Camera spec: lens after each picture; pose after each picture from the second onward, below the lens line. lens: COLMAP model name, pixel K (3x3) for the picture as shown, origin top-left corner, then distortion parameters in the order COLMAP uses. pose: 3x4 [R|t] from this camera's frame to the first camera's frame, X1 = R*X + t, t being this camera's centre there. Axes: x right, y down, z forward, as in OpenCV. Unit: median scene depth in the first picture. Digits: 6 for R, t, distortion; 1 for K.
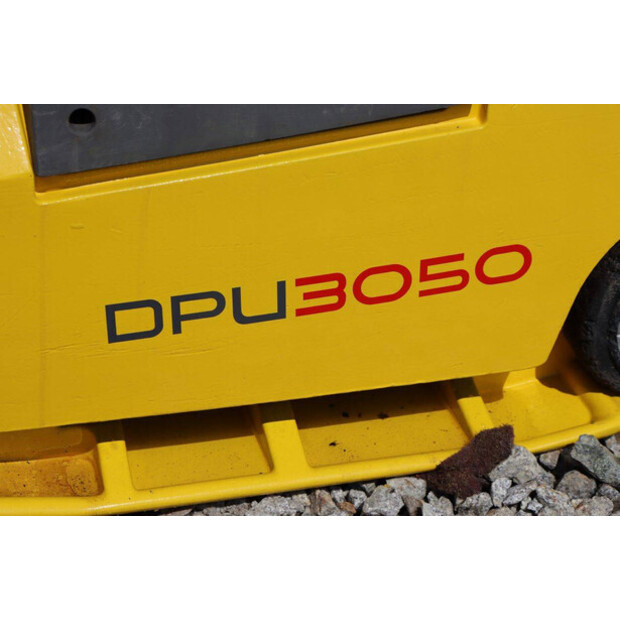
lens RADIAL K [[1447.0, 0, 312.9], [0, 1447.0, 311.6], [0, 0, 1]] dist [0.340607, 1.066310]
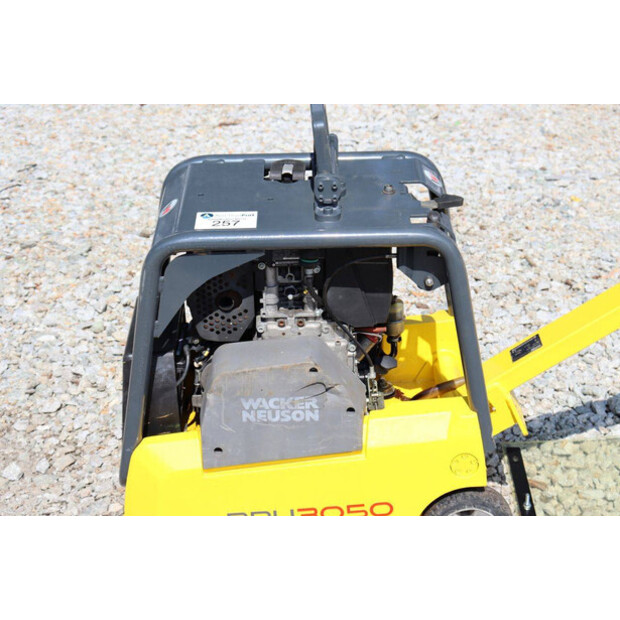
lens RADIAL K [[1328.6, 0, 311.7], [0, 1328.6, 311.4], [0, 0, 1]] dist [0.305007, 0.748662]
pose [[0.957995, 0.047407, -0.282839, 0.680512], [-0.077037, 0.992533, -0.094569, -0.149523], [0.276244, 0.112385, 0.954494, -1.368073]]
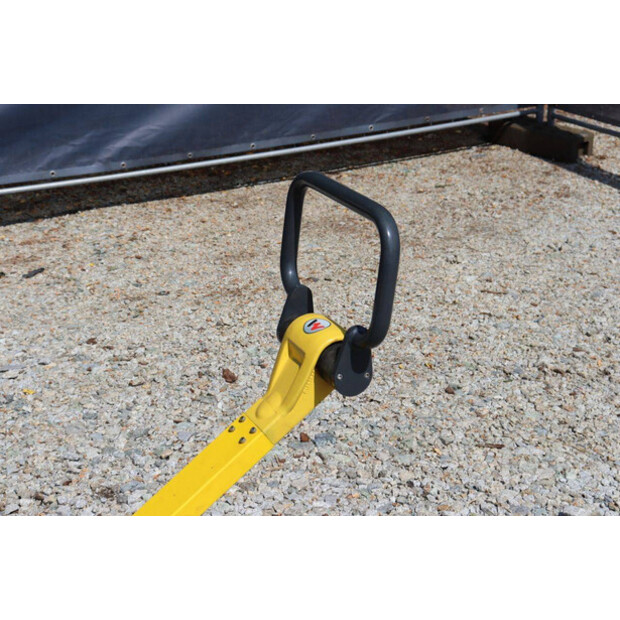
lens RADIAL K [[1235.7, 0, 315.6], [0, 1235.7, 310.3], [0, 0, 1]] dist [0.266876, 0.322813]
pose [[0.981226, -0.143600, 0.128745, 0.653983], [0.162865, 0.974504, -0.154329, -0.485171], [-0.103301, 0.172400, 0.979595, -0.949681]]
